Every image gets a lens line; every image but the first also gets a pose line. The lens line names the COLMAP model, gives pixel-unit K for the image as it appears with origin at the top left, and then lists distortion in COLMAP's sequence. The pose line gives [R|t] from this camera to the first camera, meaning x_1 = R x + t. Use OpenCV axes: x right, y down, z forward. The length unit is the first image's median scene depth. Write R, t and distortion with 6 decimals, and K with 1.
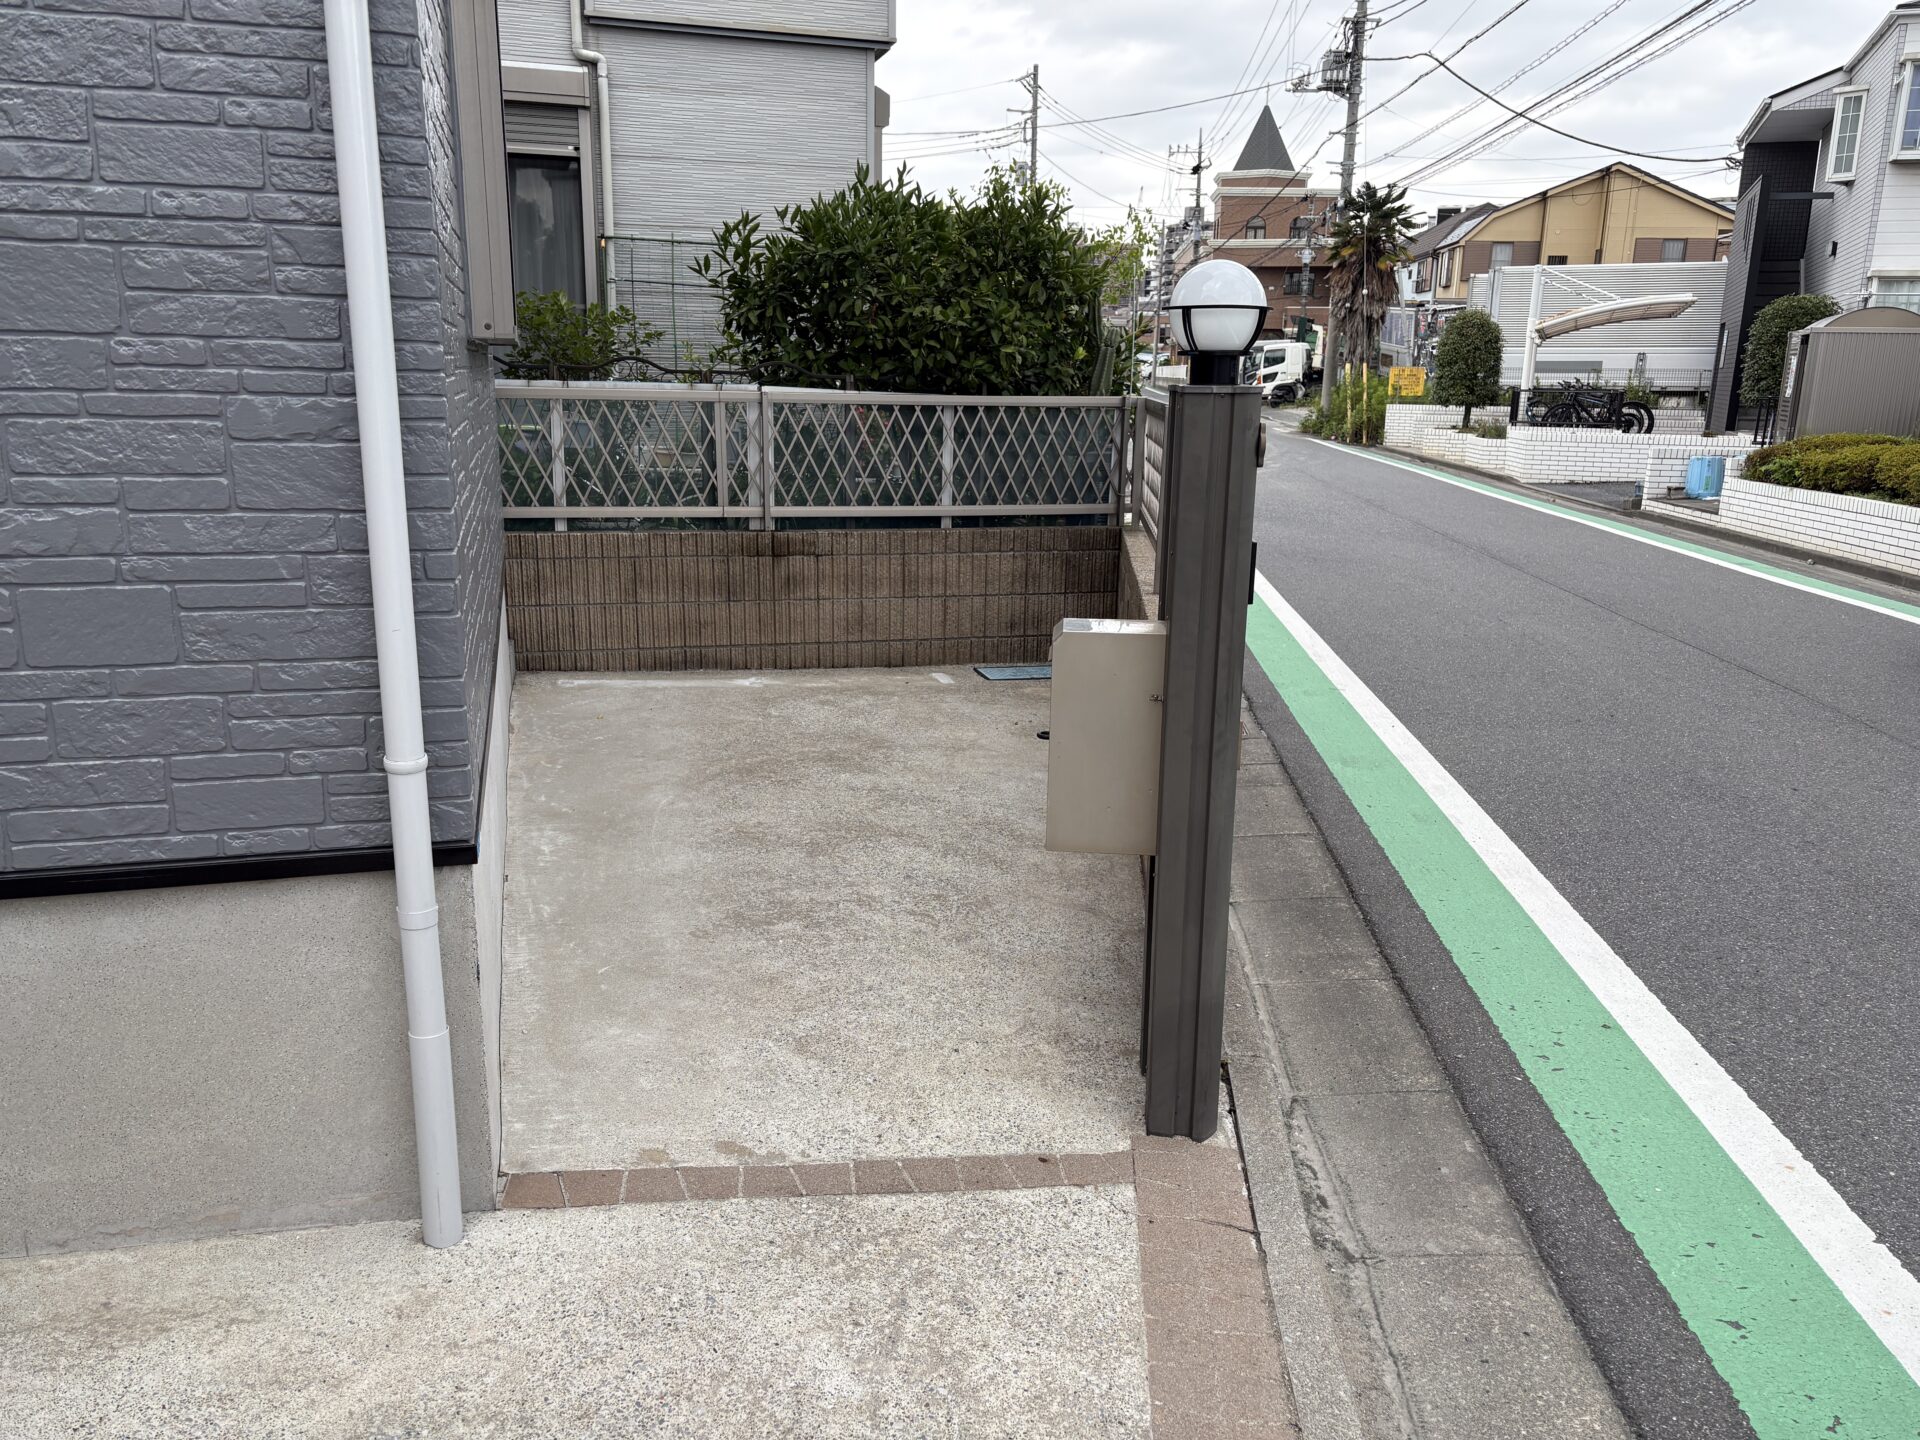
lens RADIAL K [[1464.2, 0, 958.0], [0, 1464.2, 723.1], [0, 0, 1]] dist [0.040290, -0.013952]
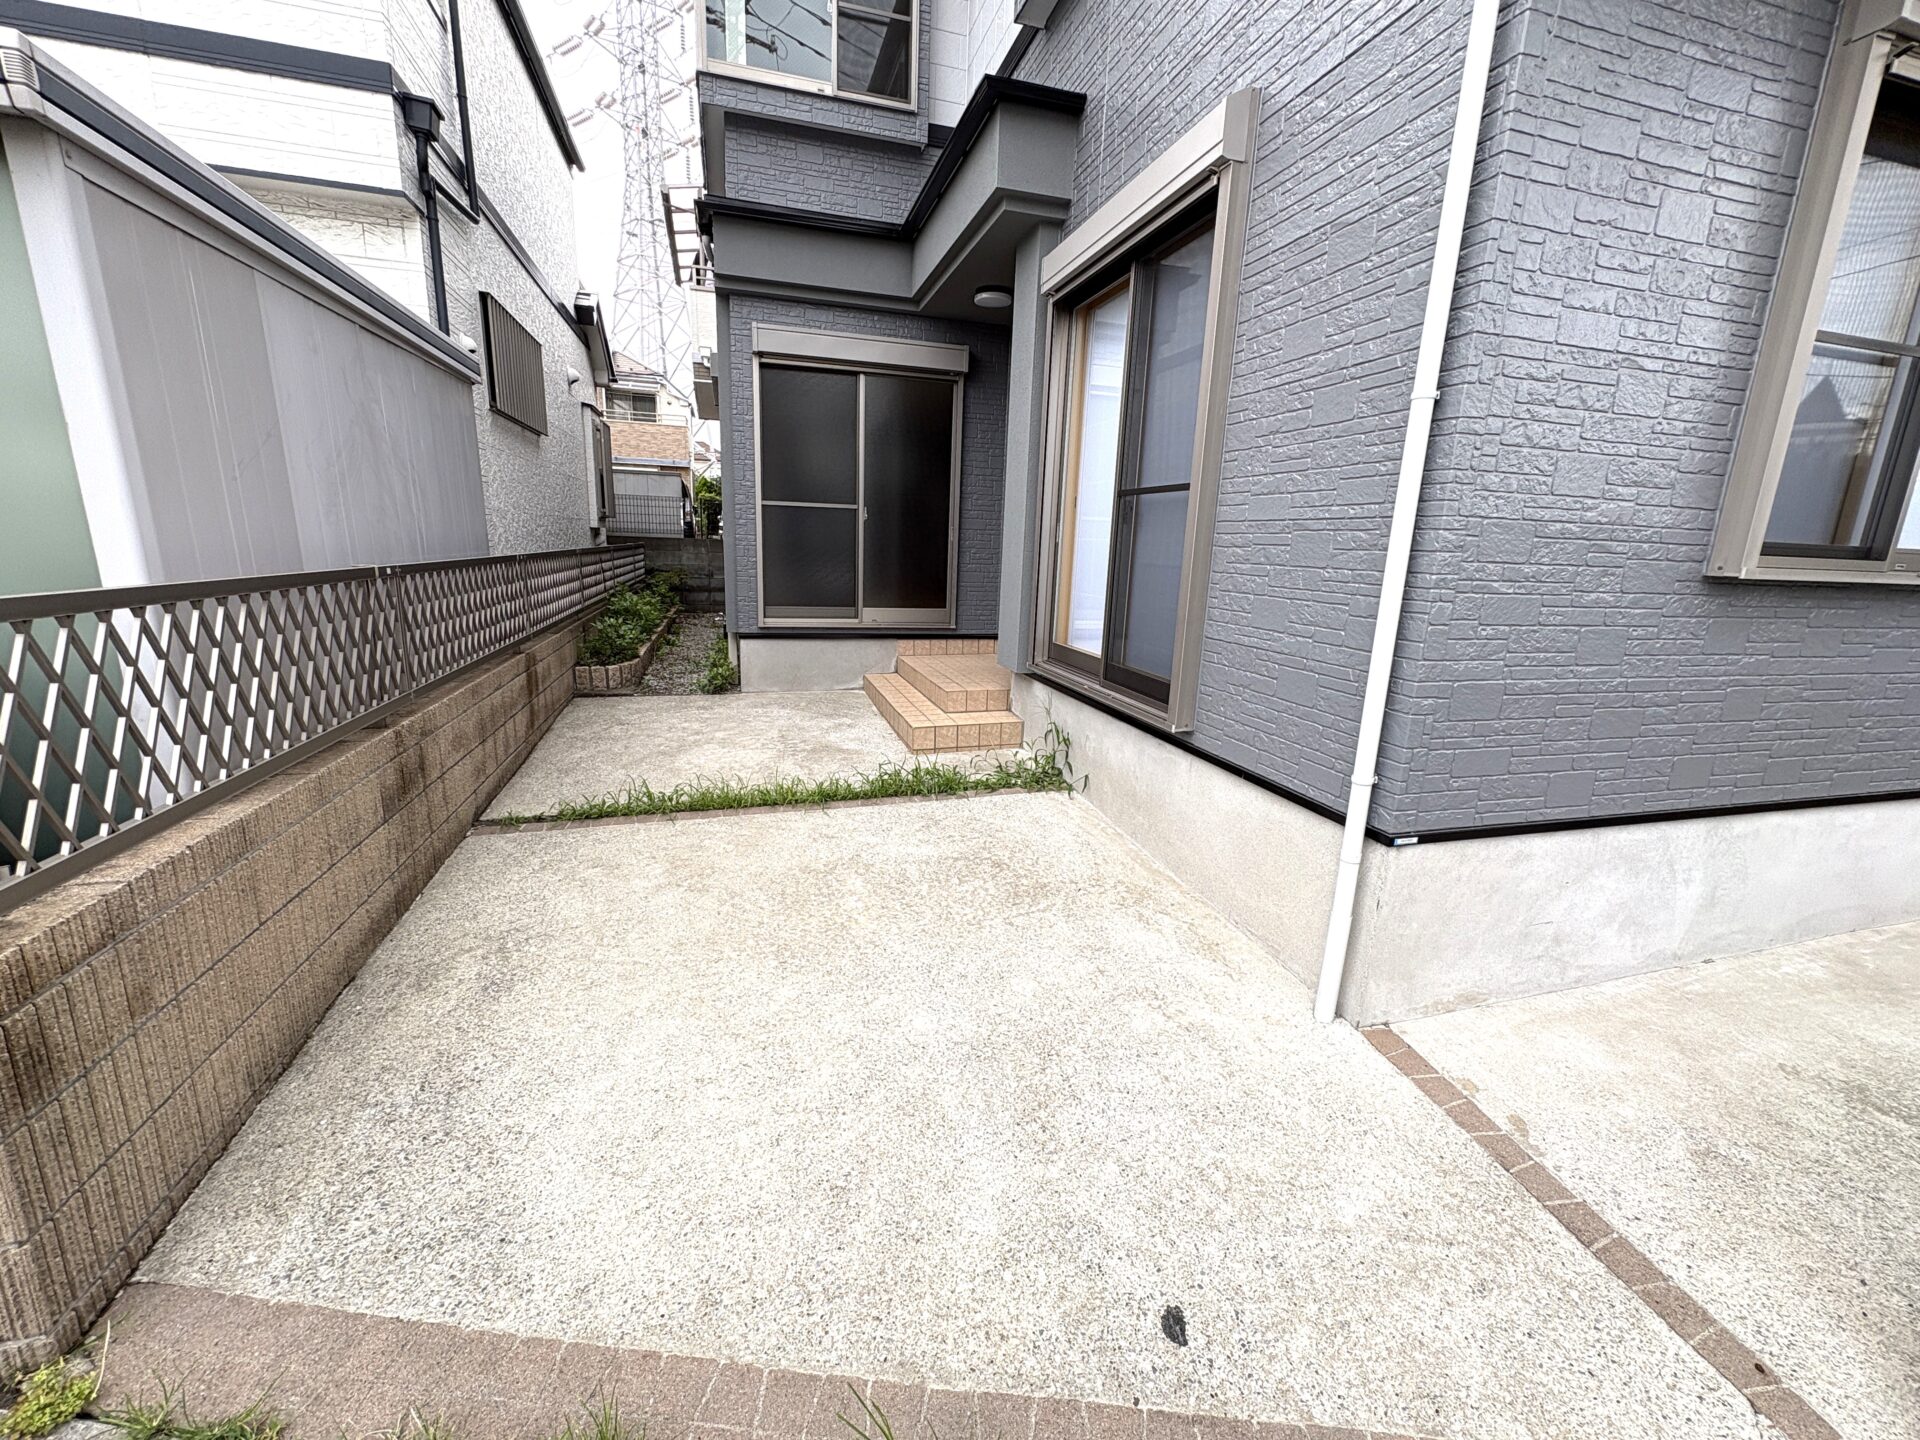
lens RADIAL K [[772.5, 0, 955.0], [0, 772.5, 719.0], [0, 0, 1]] dist [0.001154, 0.000307]
pose [[-0.007672, 0.205248, -0.978680, 0.524140], [-0.269130, 0.942172, 0.199702, -0.092050], [0.963073, 0.264924, 0.048010, 0.326653]]
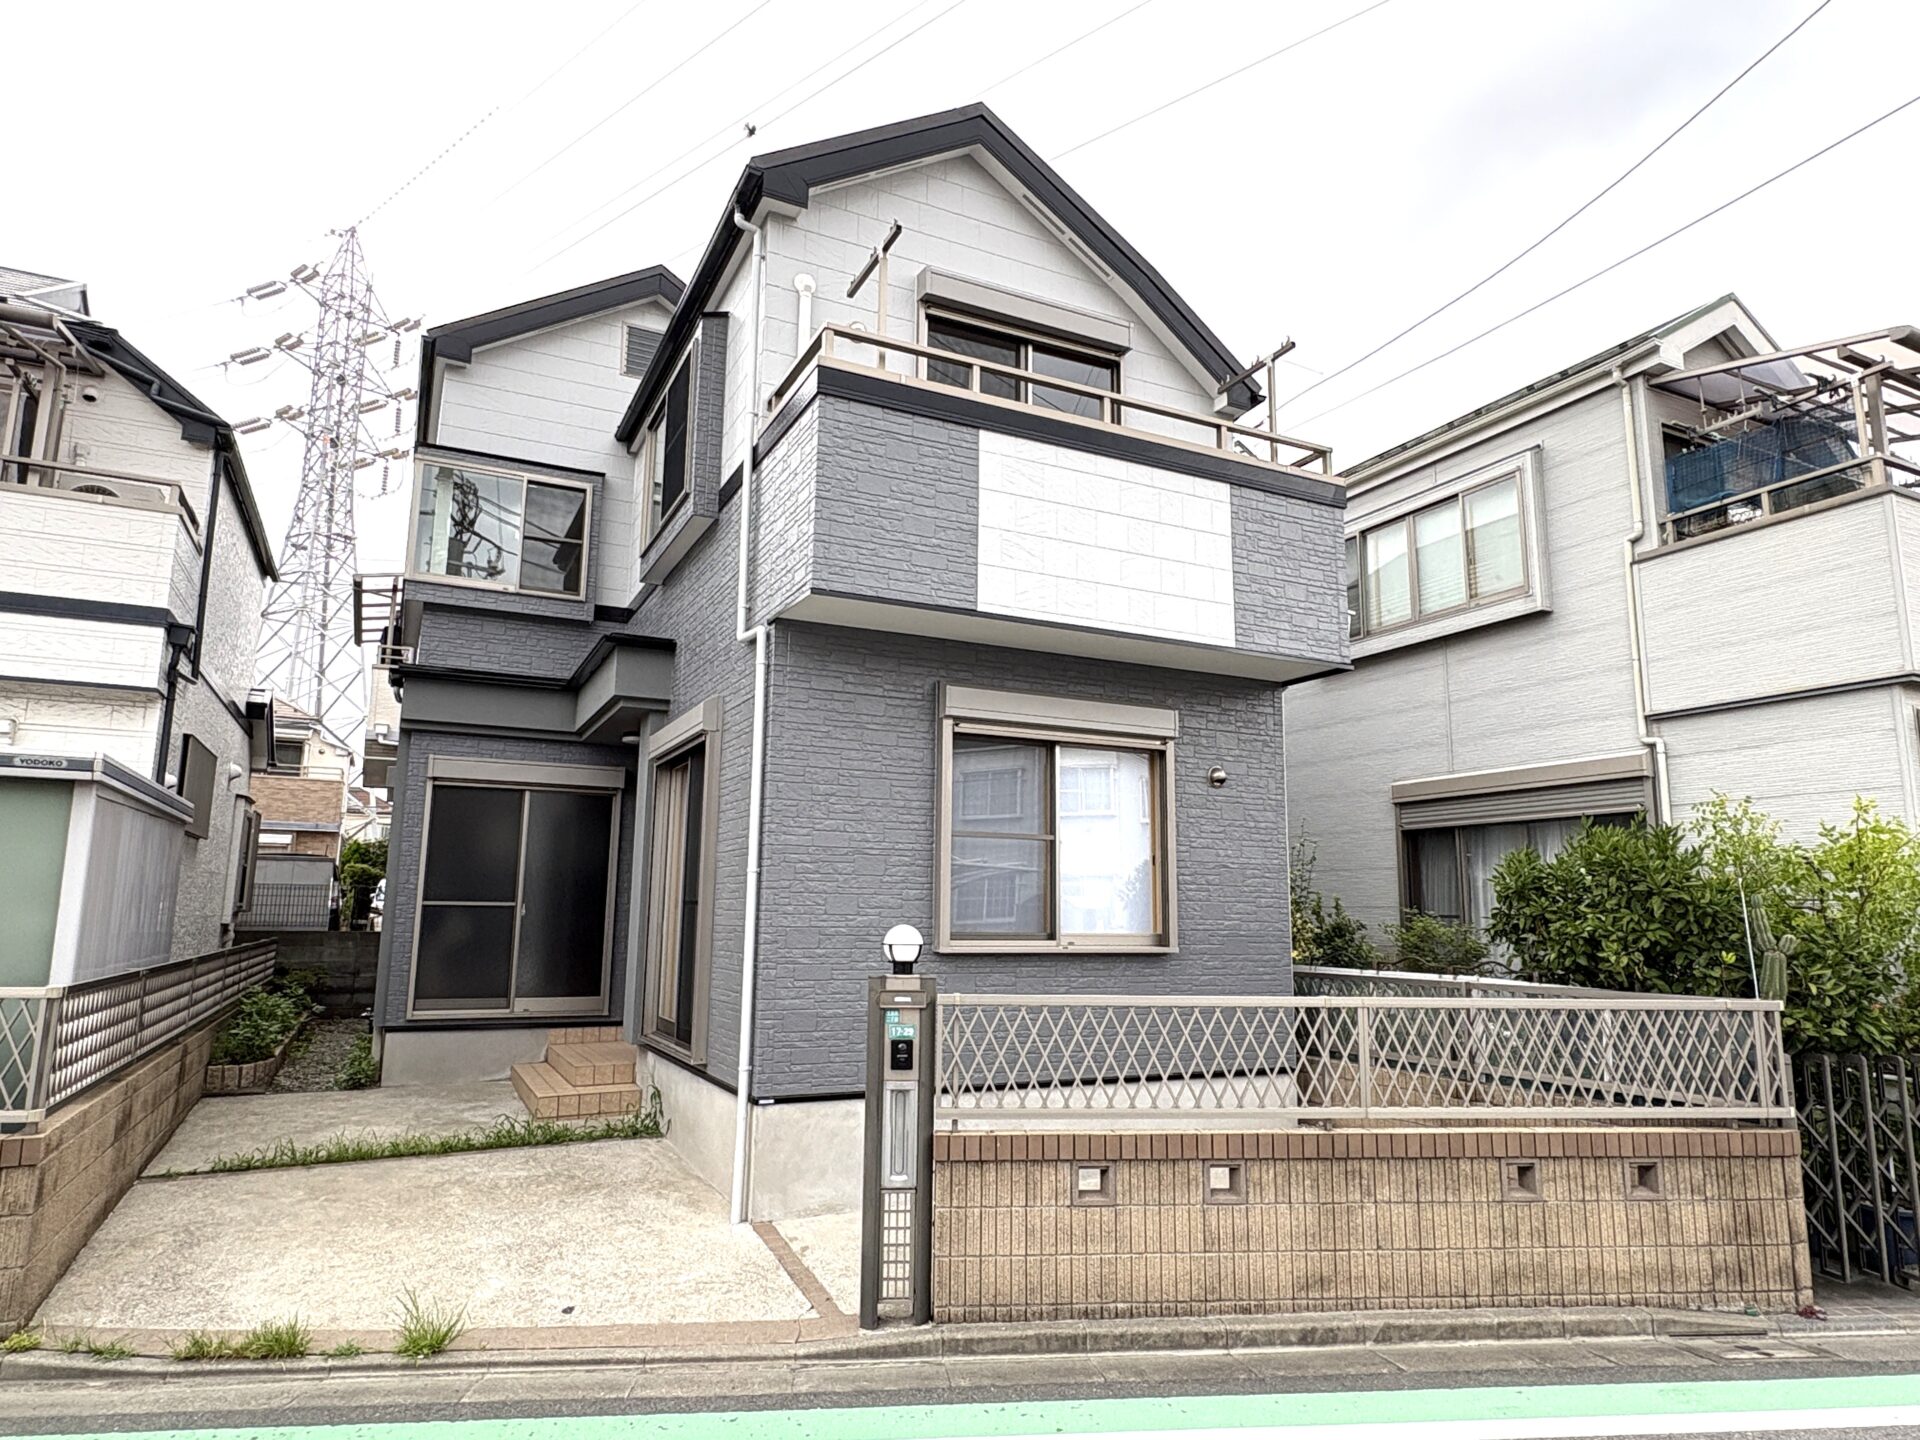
lens RADIAL K [[1167.8, 0, 959.9], [0, 1167.8, 723.1], [0, 0, 1]] dist [0.000458, 0.003497]
pose [[0.167567, -0.177804, -0.969694, 2.189758], [-0.240333, 0.946560, -0.215093, -0.237747], [0.956118, 0.269092, 0.115880, 0.776341]]
